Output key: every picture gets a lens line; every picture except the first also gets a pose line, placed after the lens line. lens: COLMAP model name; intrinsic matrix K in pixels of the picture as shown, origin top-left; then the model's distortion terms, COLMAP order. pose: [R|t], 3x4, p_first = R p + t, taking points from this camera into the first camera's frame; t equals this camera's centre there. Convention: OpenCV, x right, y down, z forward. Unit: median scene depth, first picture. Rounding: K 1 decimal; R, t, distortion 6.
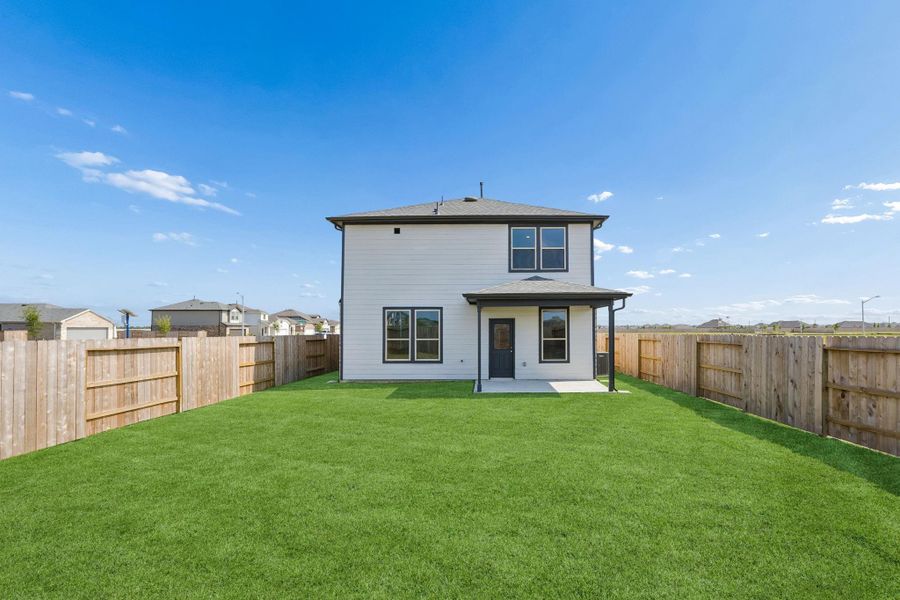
lens RADIAL K [[379.2, 0, 450.6], [0, 379.2, 325.9], [0, 0, 1]] dist [0.001658, 0.000111]
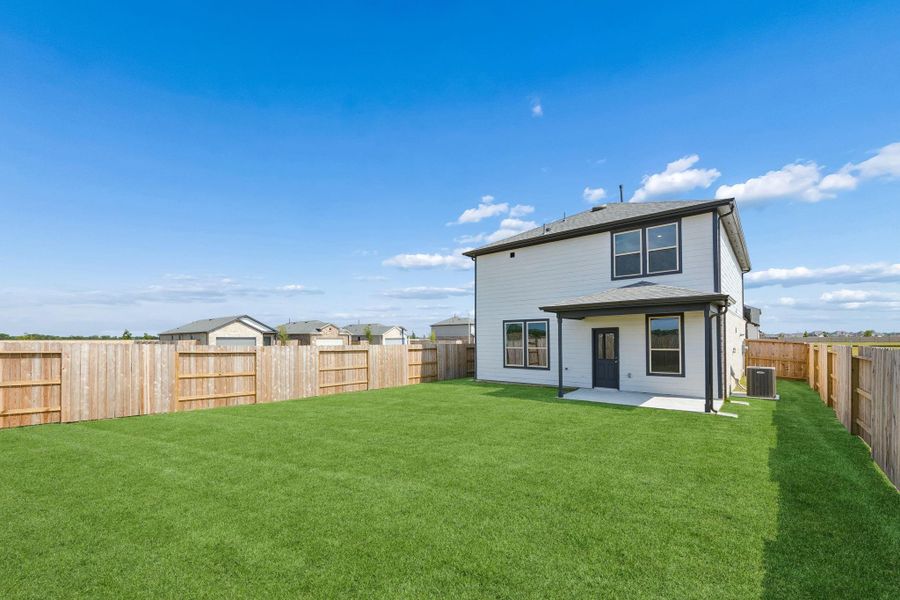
lens RADIAL K [[370.6, 0, 449.9], [0, 370.6, 339.6], [0, 0, 1]] dist [-0.000374, -0.000025]
pose [[0.762209, -0.001878, -0.647328, 0.454690], [0.009725, 0.999916, 0.008550, -0.001347], [0.647258, -0.012812, 0.762164, 0.001737]]
